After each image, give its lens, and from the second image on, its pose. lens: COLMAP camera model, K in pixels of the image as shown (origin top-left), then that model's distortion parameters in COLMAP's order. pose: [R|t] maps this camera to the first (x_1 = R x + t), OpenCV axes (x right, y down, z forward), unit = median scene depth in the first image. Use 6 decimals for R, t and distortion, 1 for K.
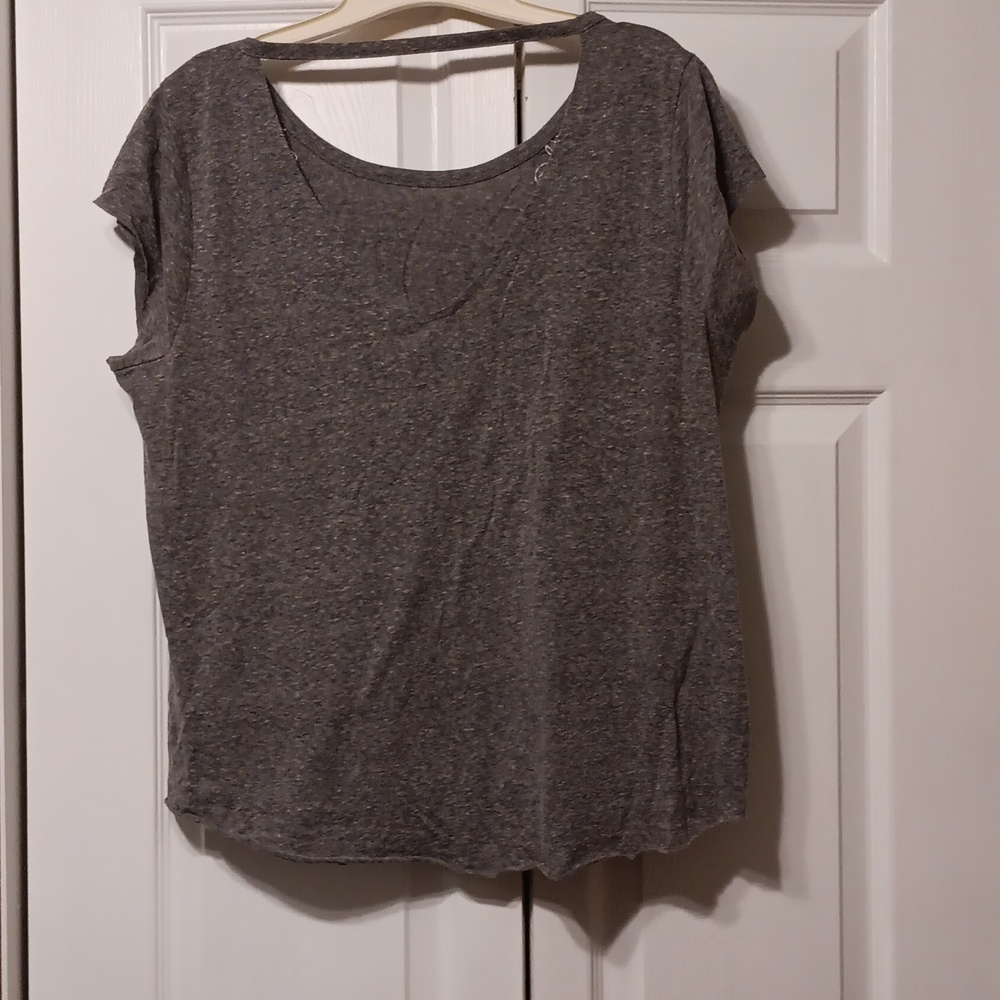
lens RADIAL K [[1665.6, 0, 500.0], [0, 1665.6, 500.0], [0, 0, 1]] dist [0.125967, -0.122802]
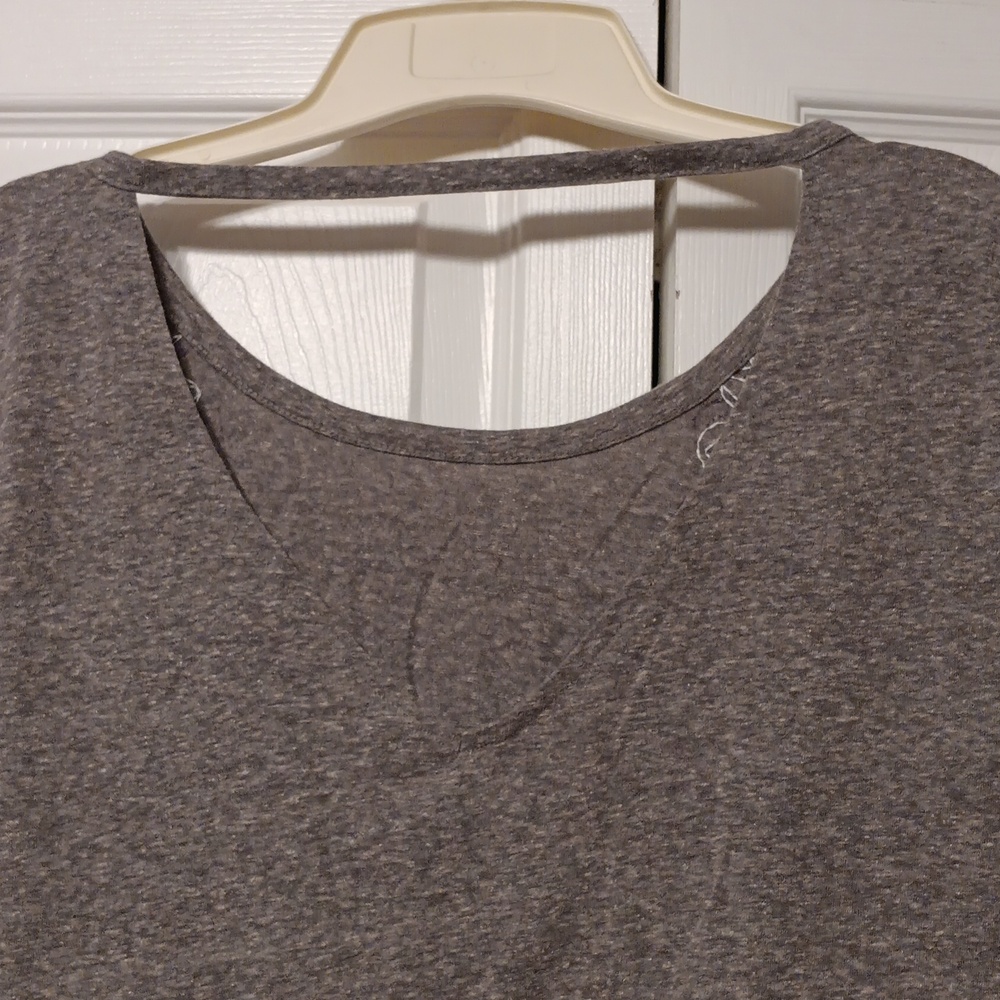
lens RADIAL K [[1665.6, 0, 500.0], [0, 1665.6, 500.0], [0, 0, 1]] dist [0.125967, -0.122802]
pose [[0.999229, 0.037166, -0.012650, -0.028173], [-0.038758, 0.985203, -0.166951, -0.098543], [0.006258, 0.167312, 0.985884, 0.538508]]
